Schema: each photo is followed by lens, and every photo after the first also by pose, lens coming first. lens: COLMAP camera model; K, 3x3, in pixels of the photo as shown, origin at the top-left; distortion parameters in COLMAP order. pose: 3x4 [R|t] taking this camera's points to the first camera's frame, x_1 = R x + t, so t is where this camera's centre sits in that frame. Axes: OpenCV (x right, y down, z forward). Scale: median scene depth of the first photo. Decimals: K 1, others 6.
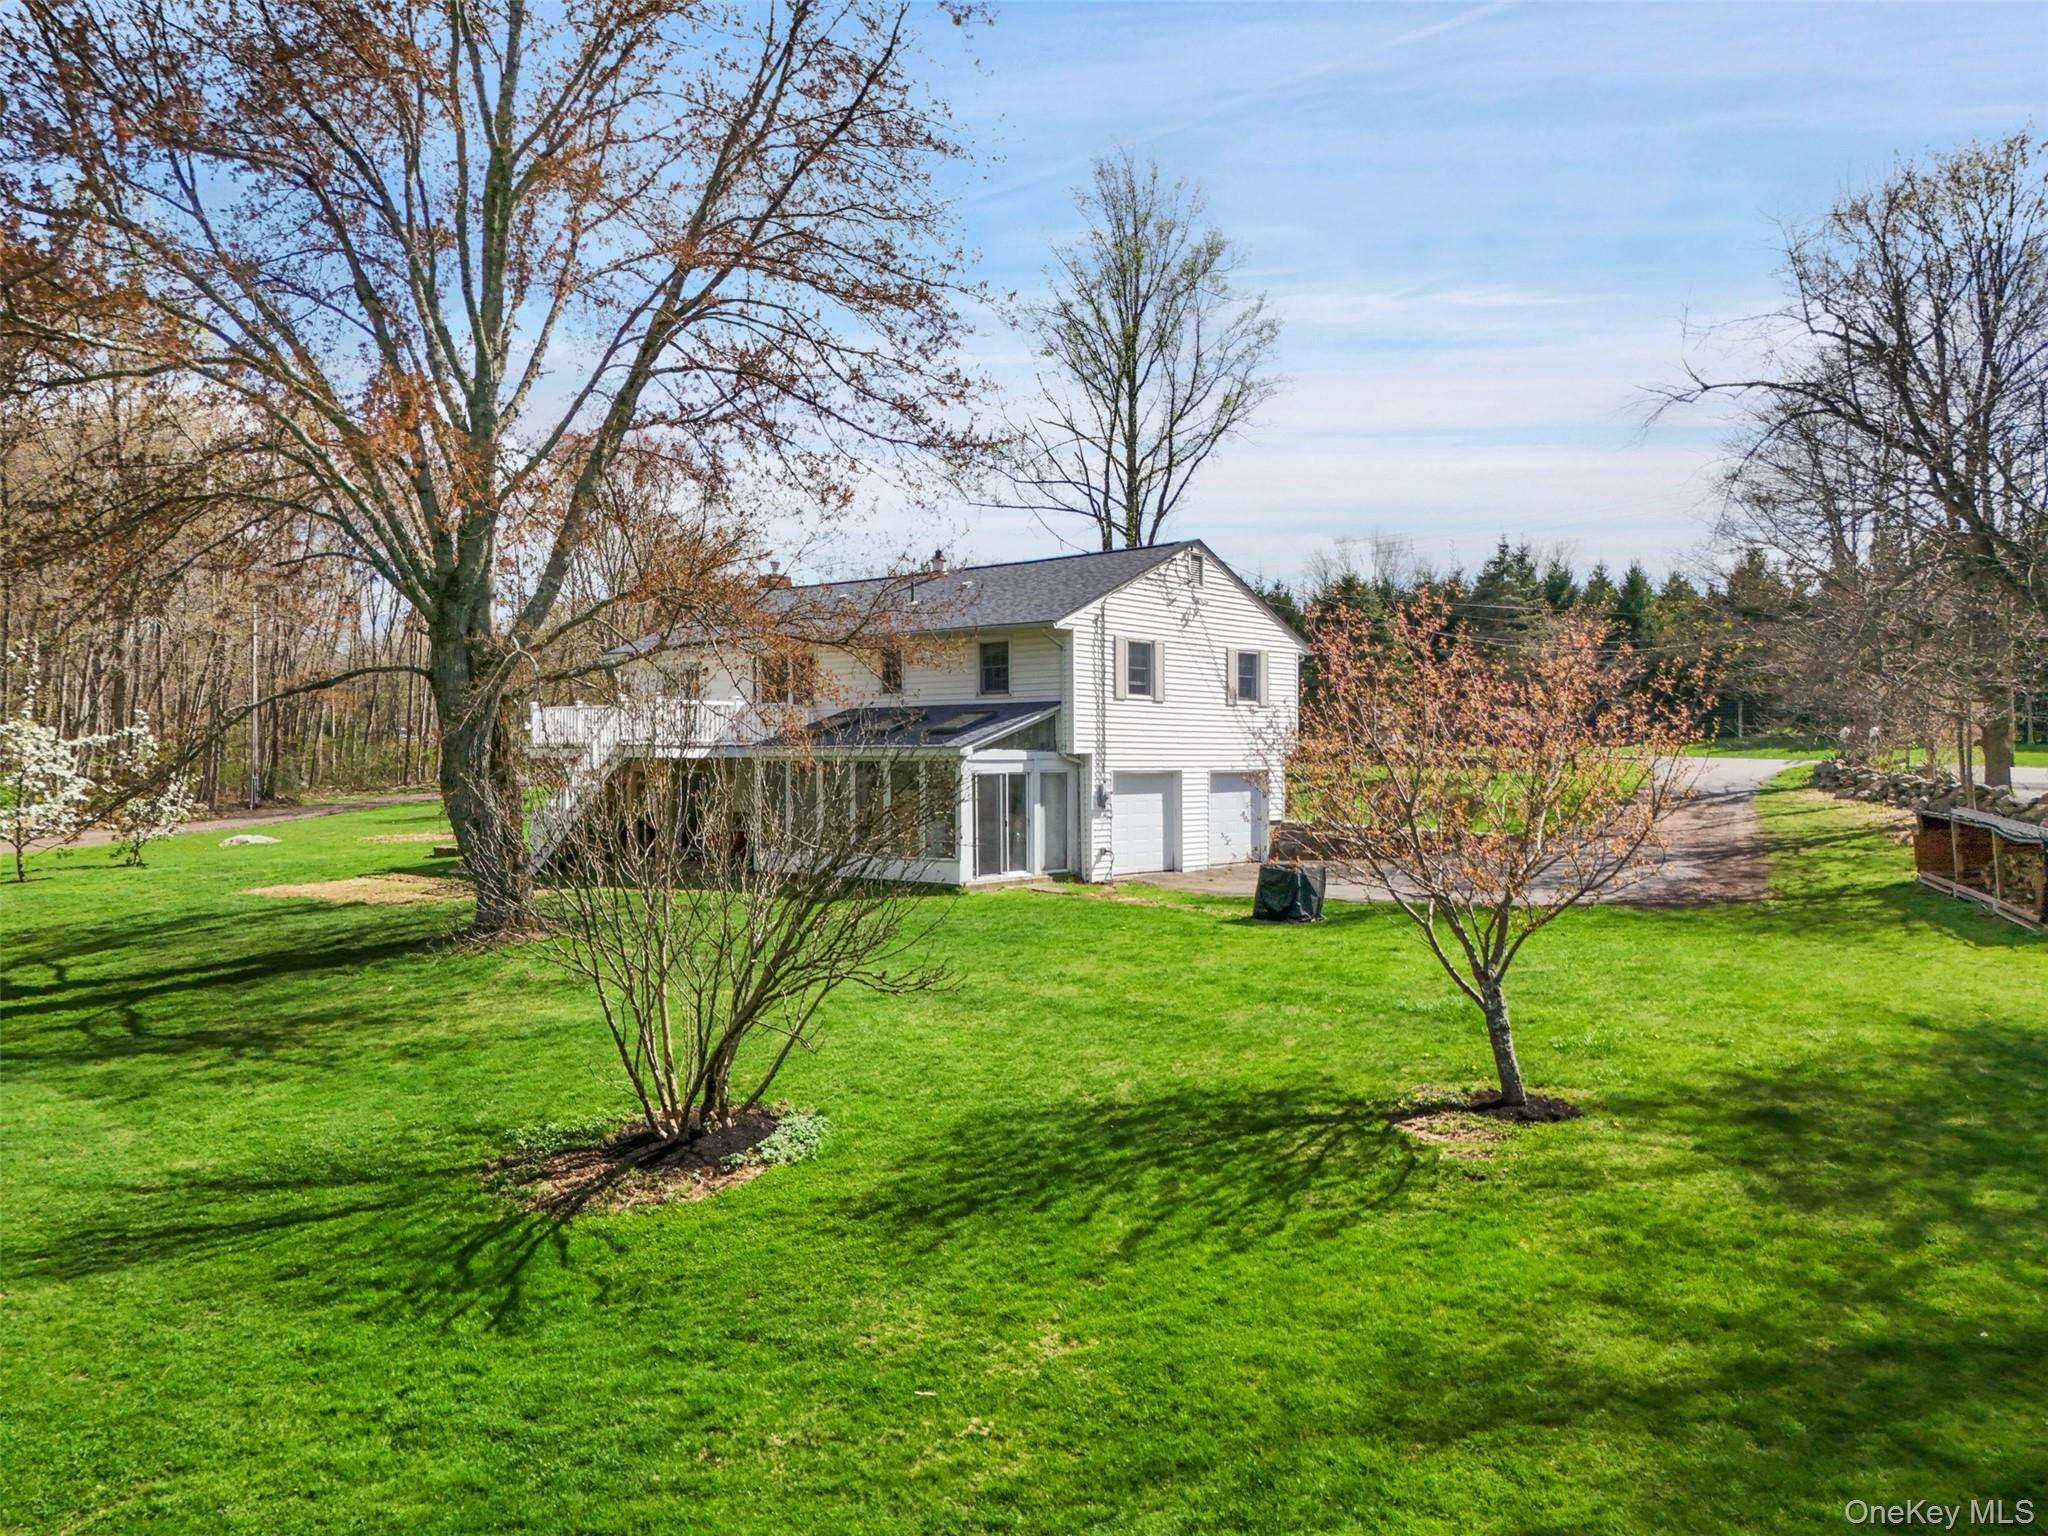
lens RADIAL K [[1466.8, 0, 1019.6], [0, 1466.8, 726.3], [0, 0, 1]] dist [0.070077, -0.057292]
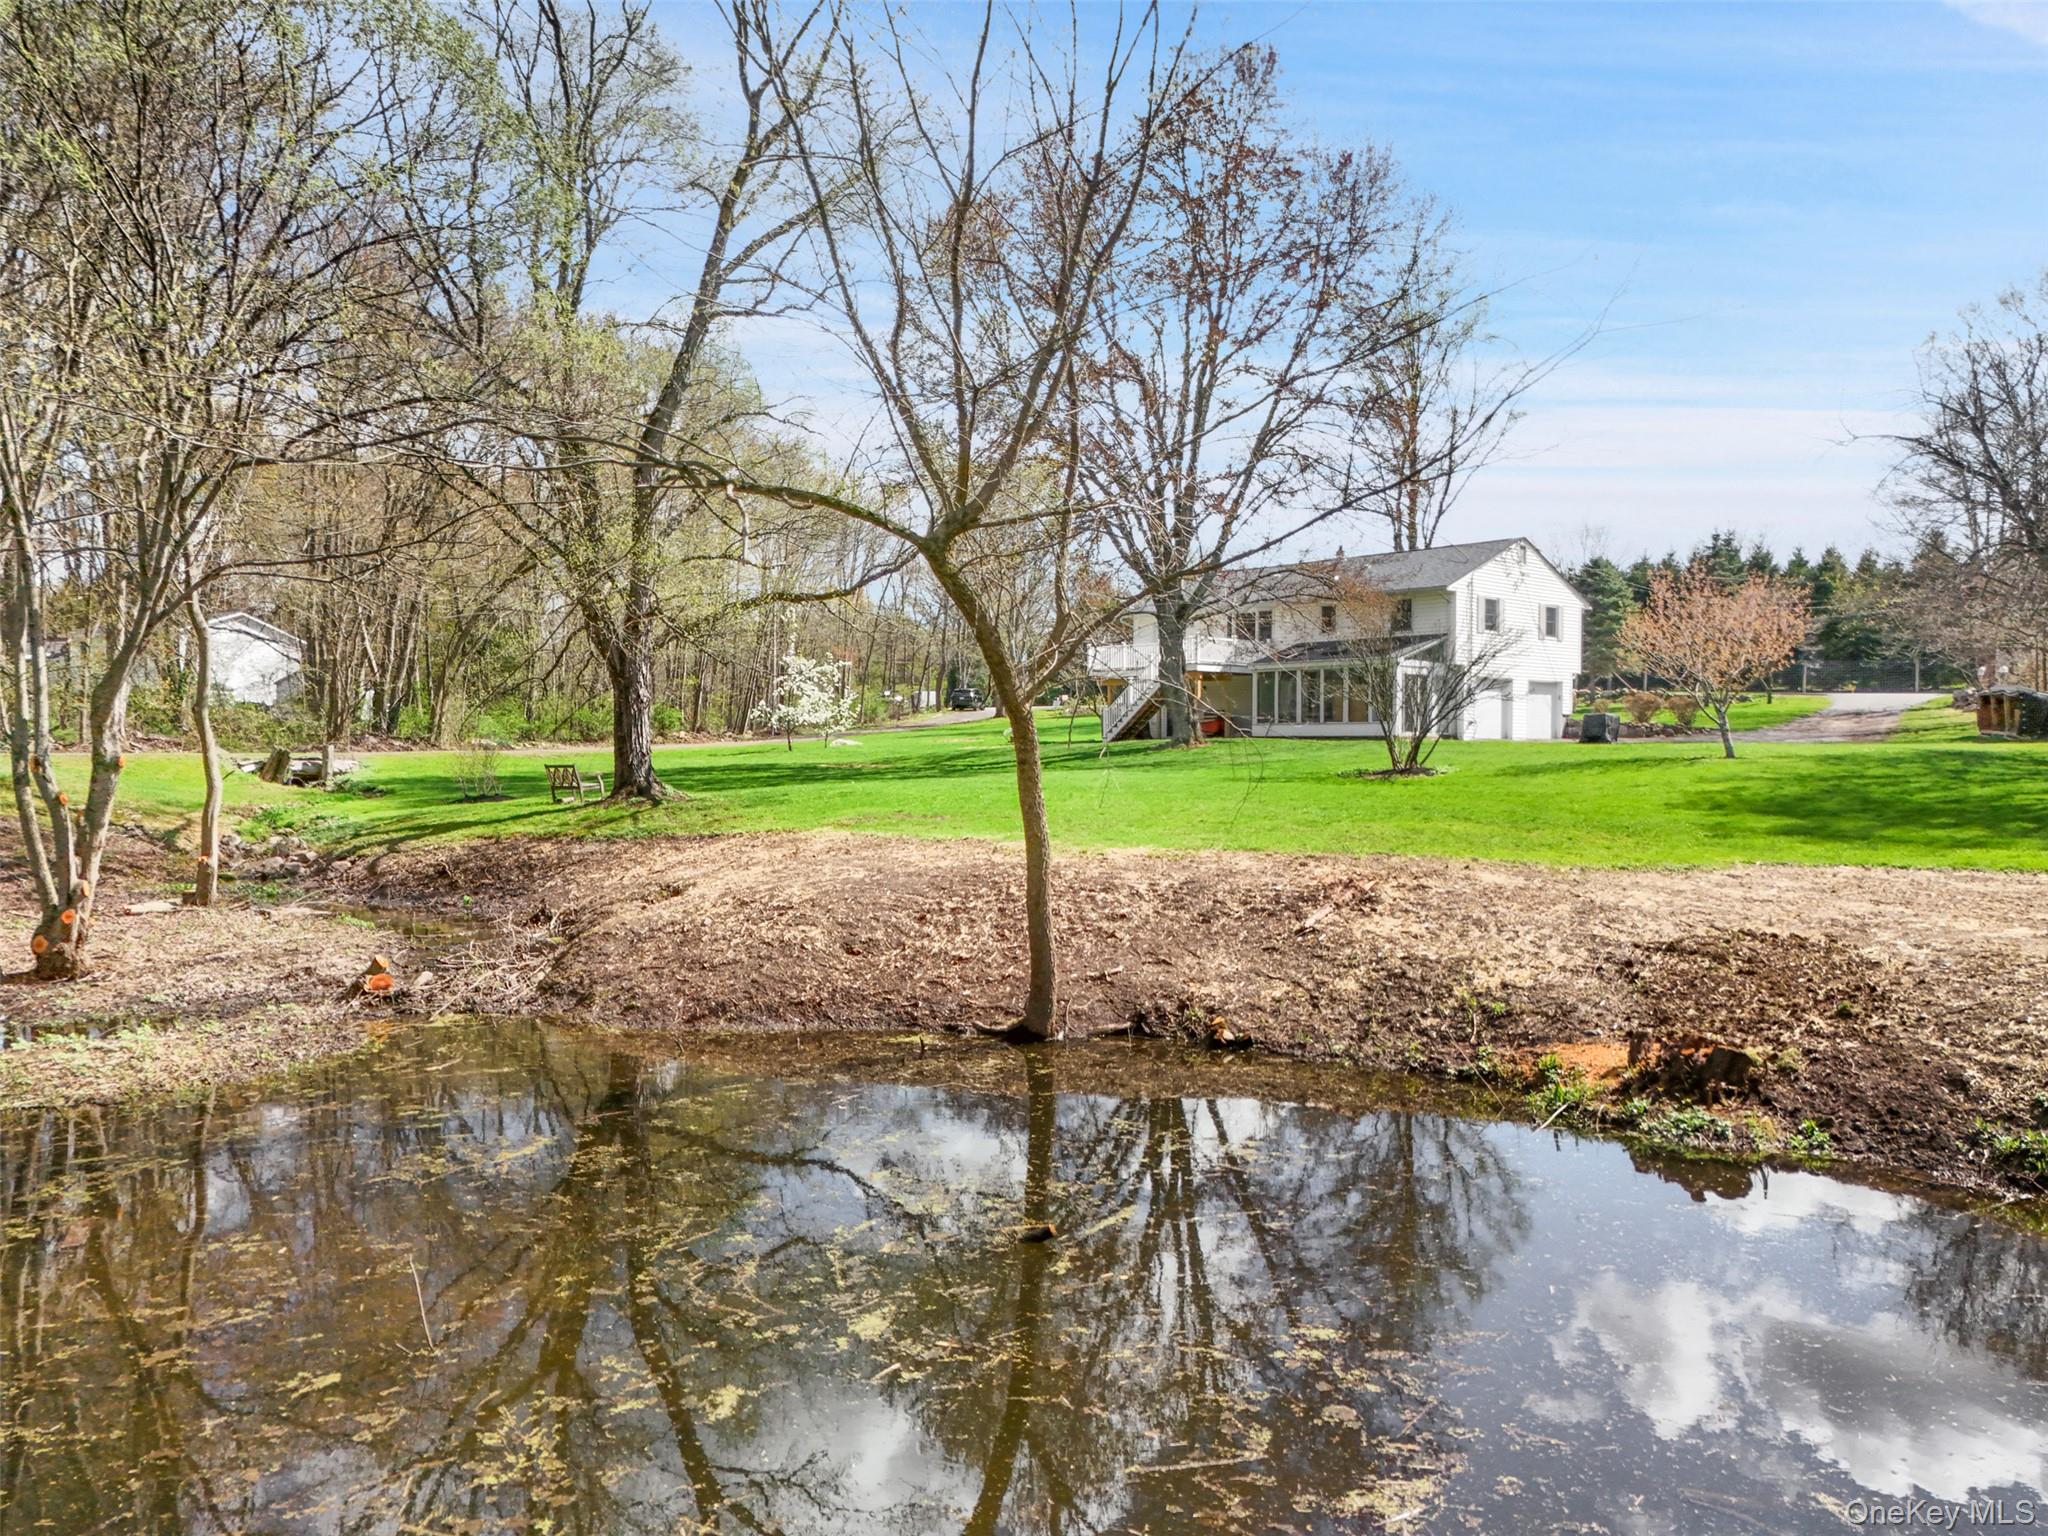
lens RADIAL K [[1466.8, 0, 1019.6], [0, 1466.8, 726.3], [0, 0, 1]] dist [0.070077, -0.057292]
pose [[0.993809, 0.000271, -0.111102, -0.249793], [0.000501, 0.999976, 0.006919, 0.071221], [0.111101, -0.006932, 0.993785, -0.688221]]
